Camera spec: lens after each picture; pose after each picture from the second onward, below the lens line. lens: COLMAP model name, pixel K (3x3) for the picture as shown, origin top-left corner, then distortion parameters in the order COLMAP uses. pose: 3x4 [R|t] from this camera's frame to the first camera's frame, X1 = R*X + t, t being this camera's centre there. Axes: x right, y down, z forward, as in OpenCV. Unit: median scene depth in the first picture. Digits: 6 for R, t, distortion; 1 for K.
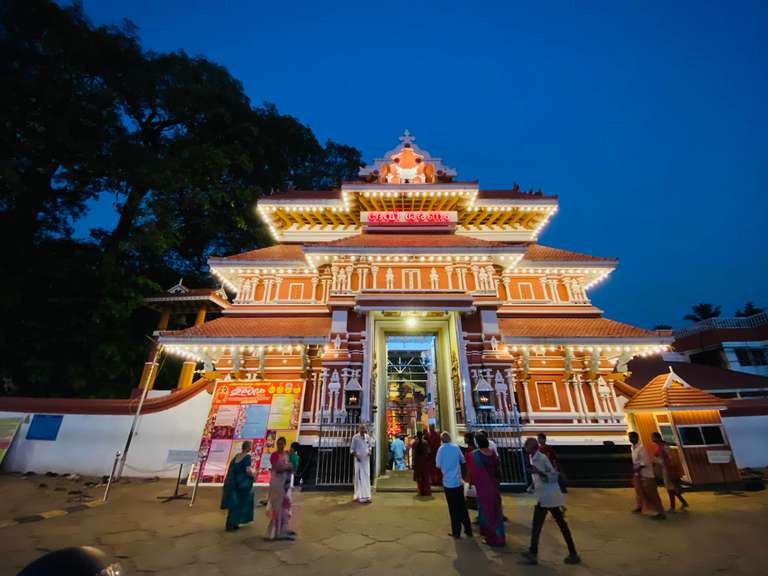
lens RADIAL K [[315.3, 0, 382.8], [0, 315.3, 288.5], [0, 0, 1]] dist [0.015636, -0.019427]
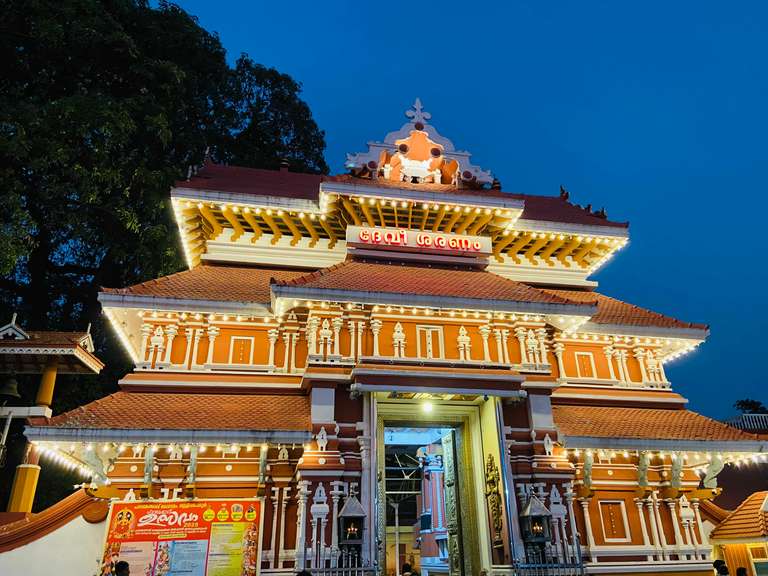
lens RADIAL K [[585.1, 0, 388.1], [0, 585.1, 289.3], [0, 0, 1]] dist [0.124836, -0.161063]
pose [[0.980818, 0.063022, 0.184457, -0.238110], [-0.057912, 0.997777, -0.032963, -0.097609], [-0.186125, 0.021649, 0.982288, -0.211195]]
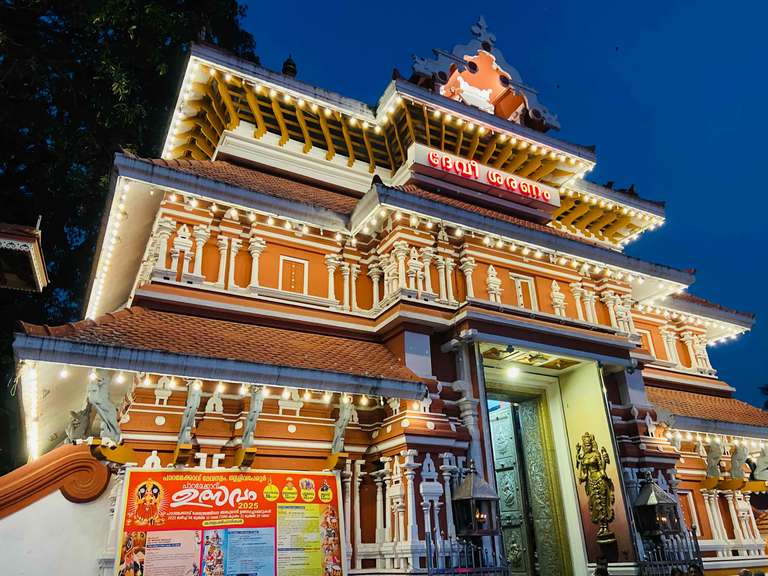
lens RADIAL K [[585.1, 0, 382.6], [0, 585.1, 297.0], [0, 0, 1]] dist [0.124836, -0.161063]
pose [[0.879068, 0.169404, 0.445580, -0.590422], [-0.159816, 0.985362, -0.059329, 0.076851], [-0.449108, -0.019057, 0.893274, 0.204602]]
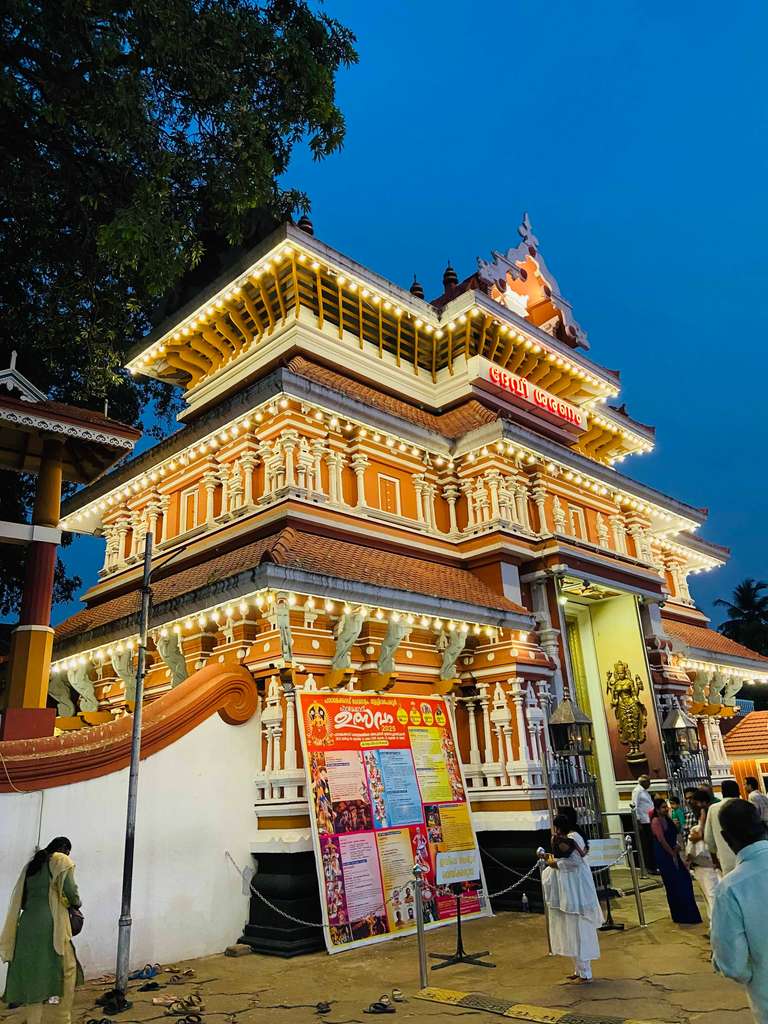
lens RADIAL K [[780.1, 0, 388.1], [0, 780.1, 503.7], [0, 0, 1]] dist [0.124836, -0.161063]
pose [[0.698306, 0.207291, 0.685127, -1.123716], [-0.230728, 0.971246, -0.058692, 0.094074], [-0.677593, -0.117093, 0.726055, 0.232732]]
